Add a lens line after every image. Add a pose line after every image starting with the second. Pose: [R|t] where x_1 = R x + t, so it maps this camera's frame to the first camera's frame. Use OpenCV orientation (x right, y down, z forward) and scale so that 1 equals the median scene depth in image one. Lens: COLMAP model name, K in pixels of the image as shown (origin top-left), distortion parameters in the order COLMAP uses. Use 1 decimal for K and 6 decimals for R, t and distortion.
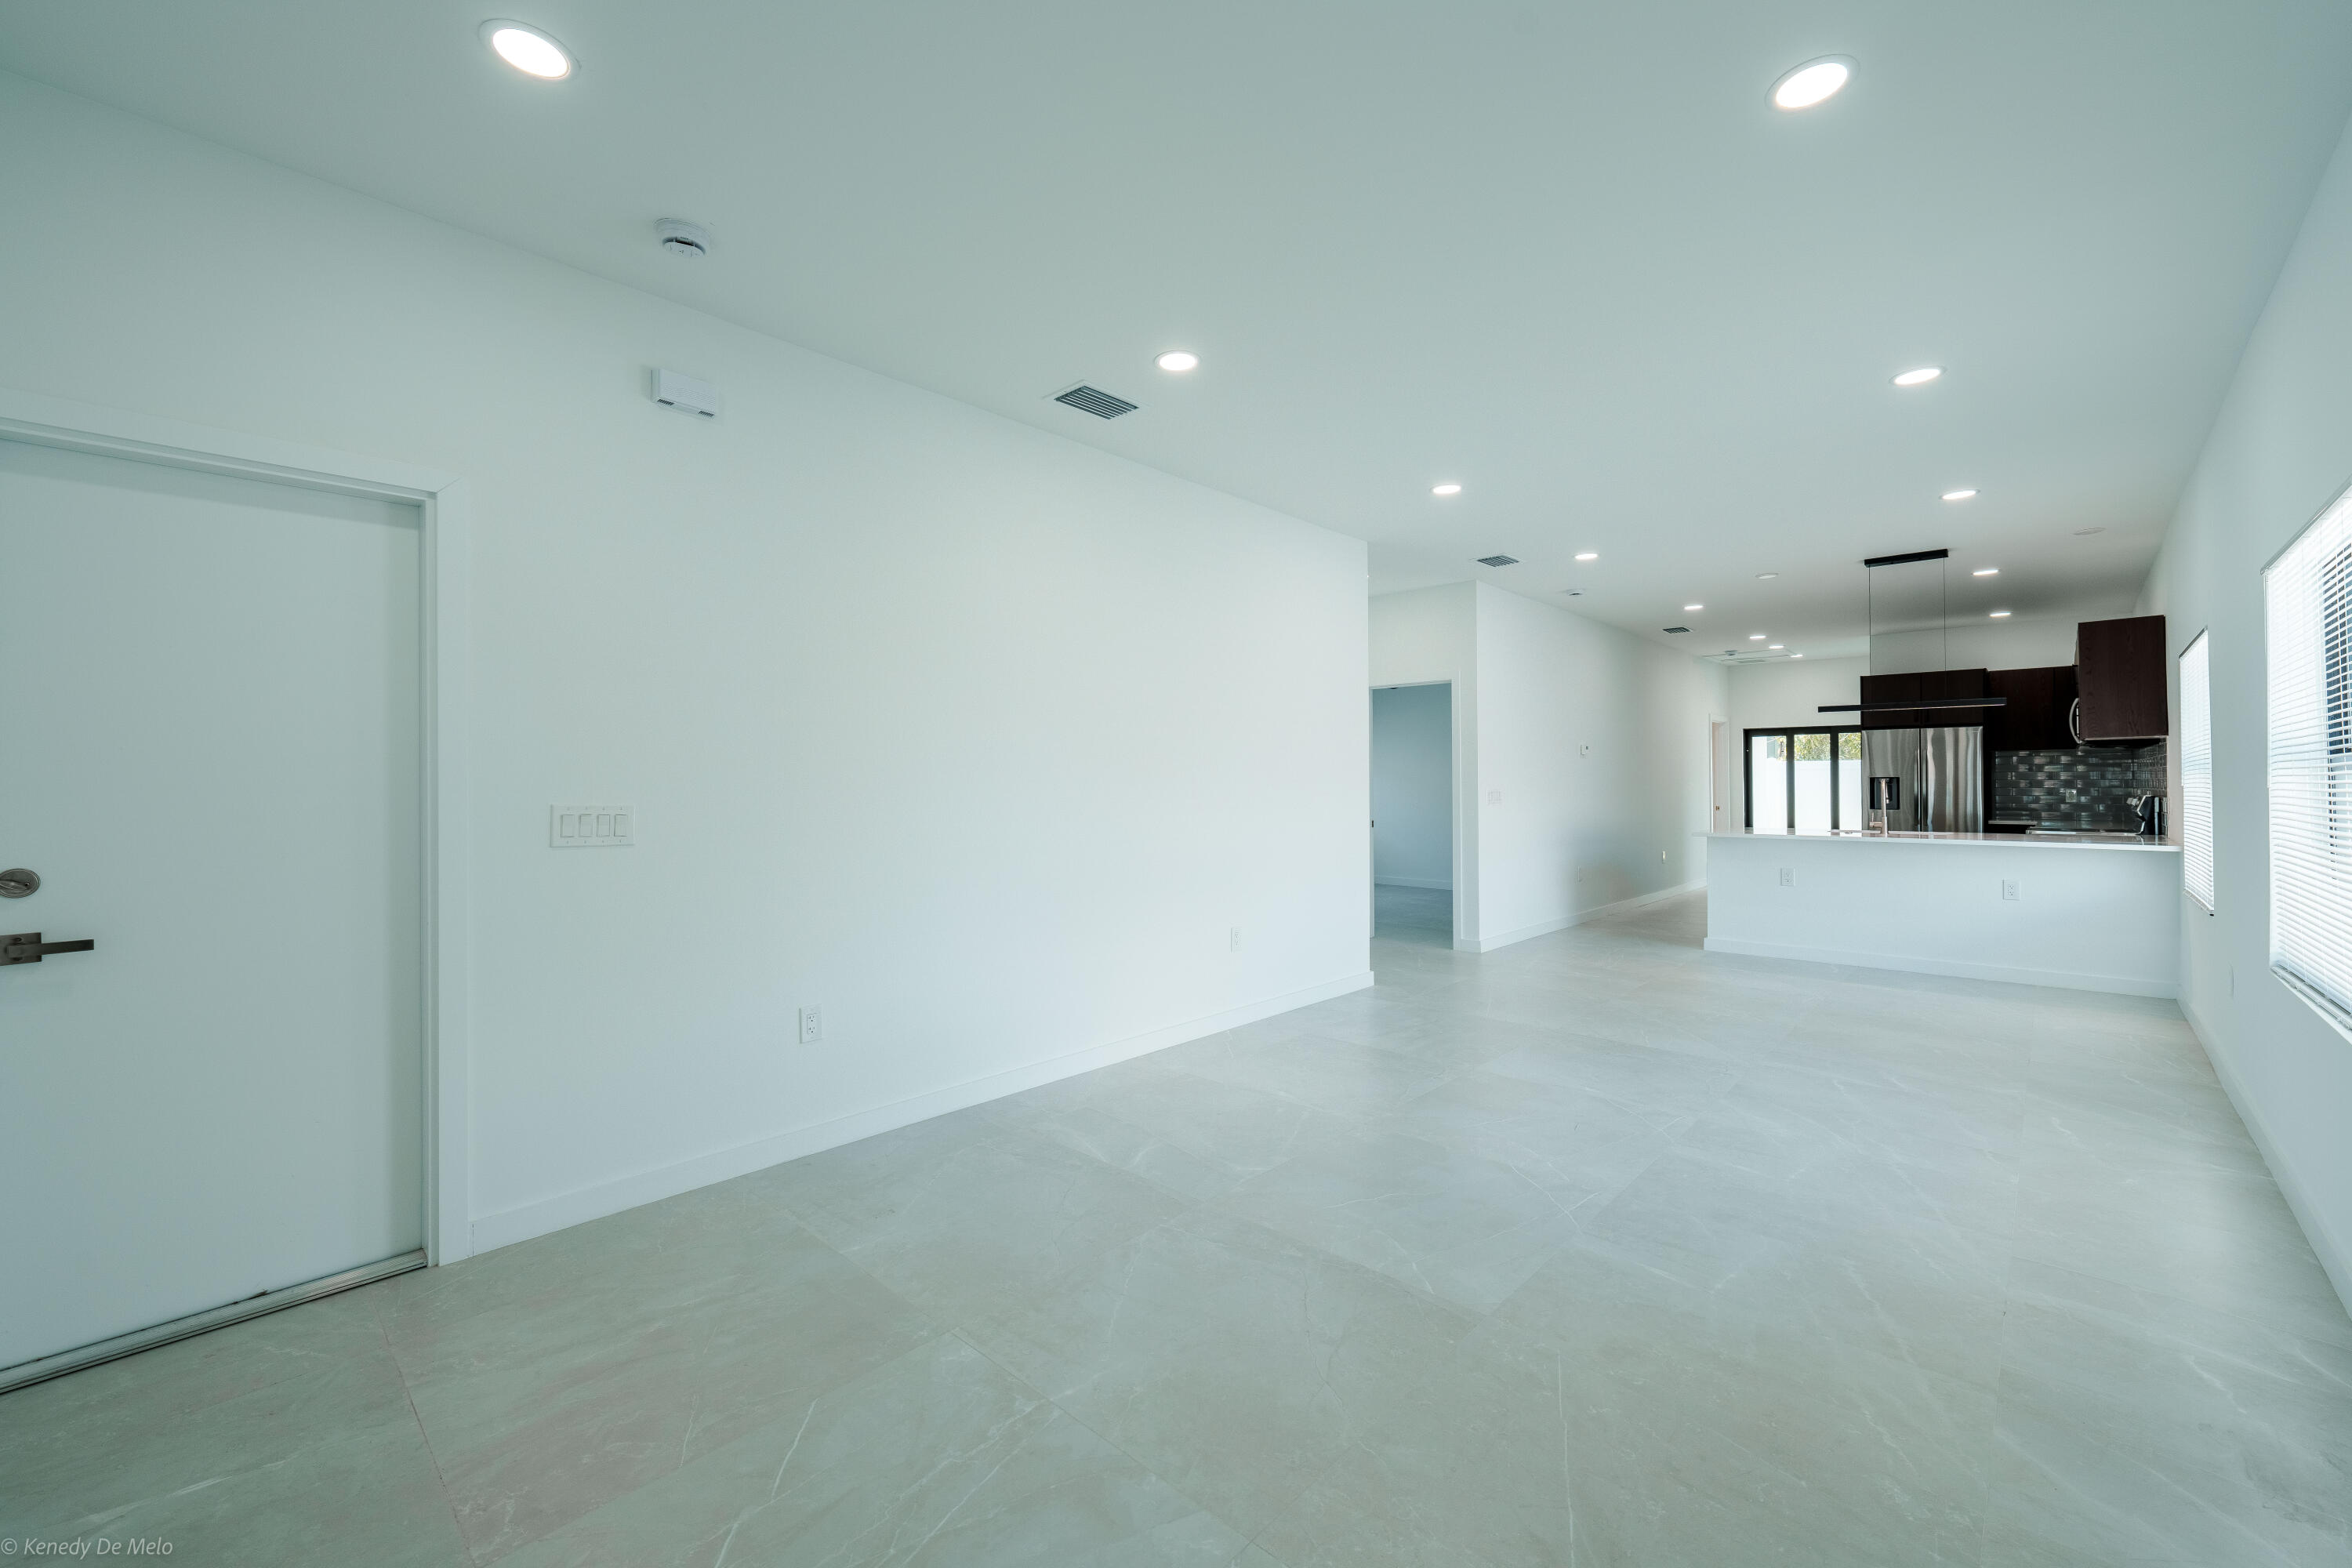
lens RADIAL K [[946.2, 0, 1178.7], [0, 946.2, 776.9], [0, 0, 1]] dist [0.000457, -0.000200]
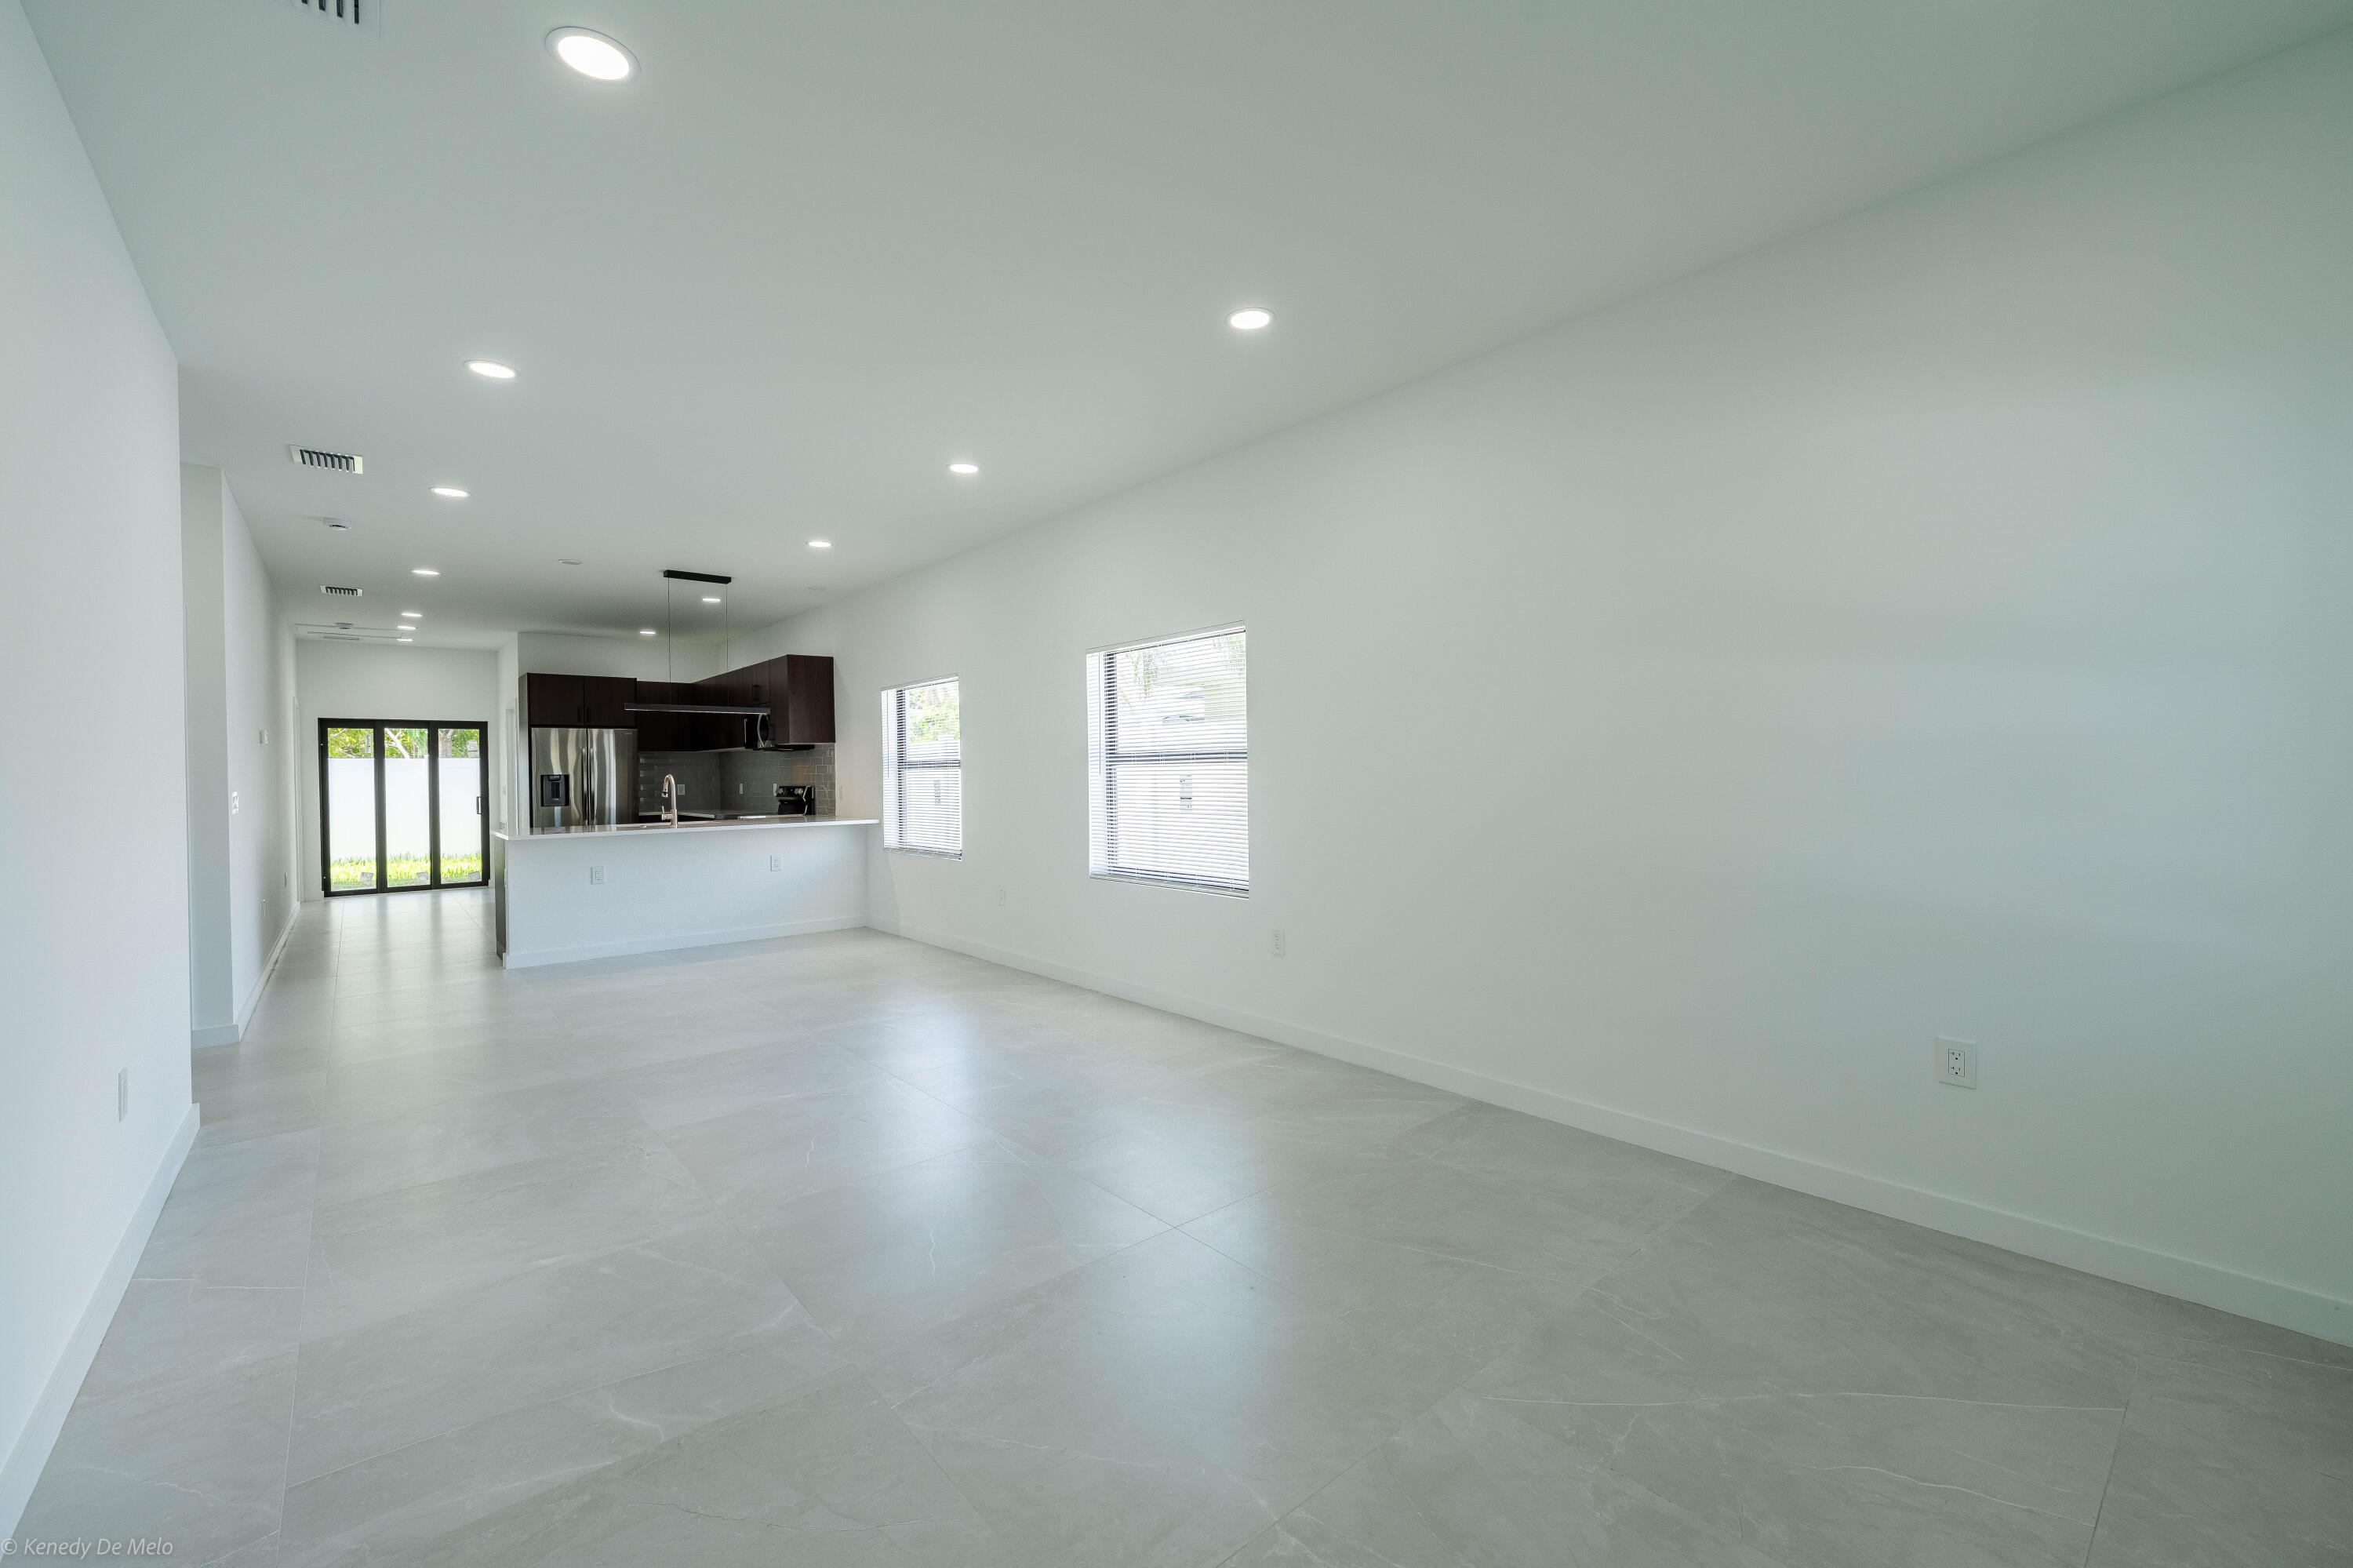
lens RADIAL K [[956.9, 0, 1189.6], [0, 956.9, 778.6], [0, 0, 1]] dist [0.000962, -0.000037]
pose [[0.105648, -0.004910, 0.994391, -0.229456], [0.005829, 0.999974, 0.004318, 0.004218], [-0.994386, 0.005340, 0.105674, 0.235957]]
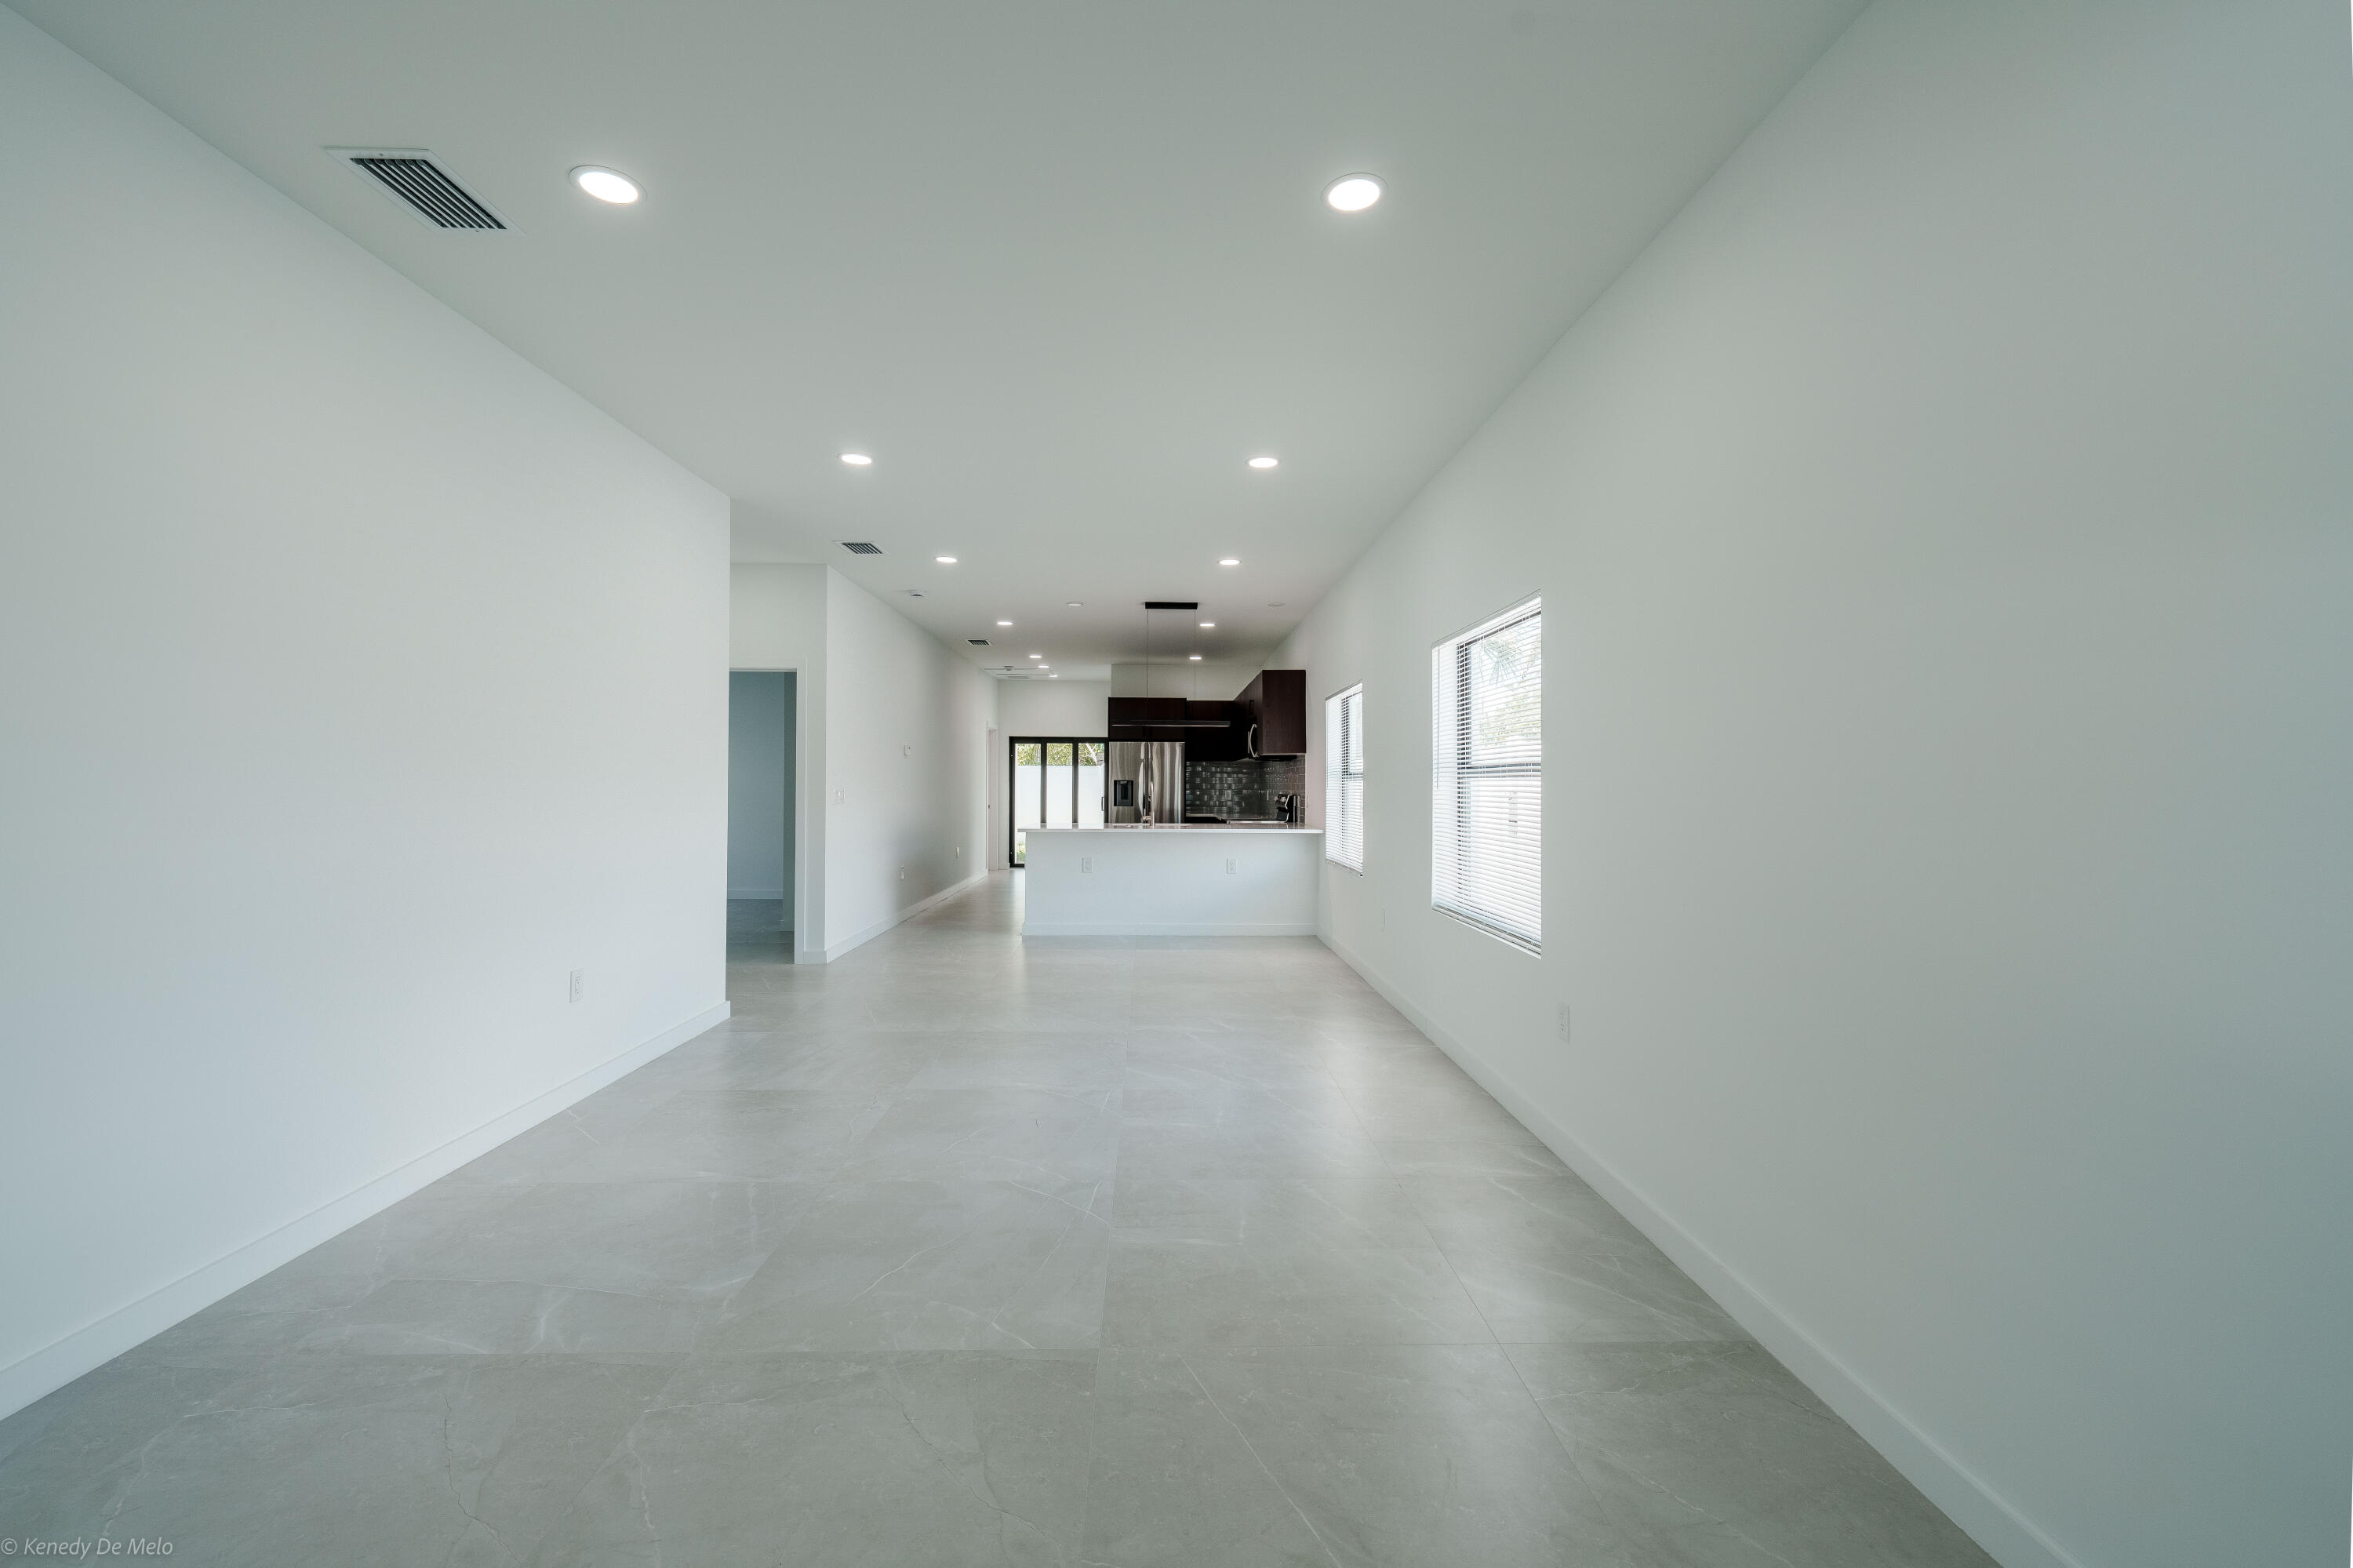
lens RADIAL K [[946.7, 0, 1179.2], [0, 946.7, 776.9], [0, 0, 1]] dist [0.000457, -0.000200]
pose [[0.712048, 0.012980, 0.702011, -0.078127], [-0.012821, 0.999903, -0.005483, 0.001966], [-0.702014, -0.005096, 0.712145, 0.077118]]
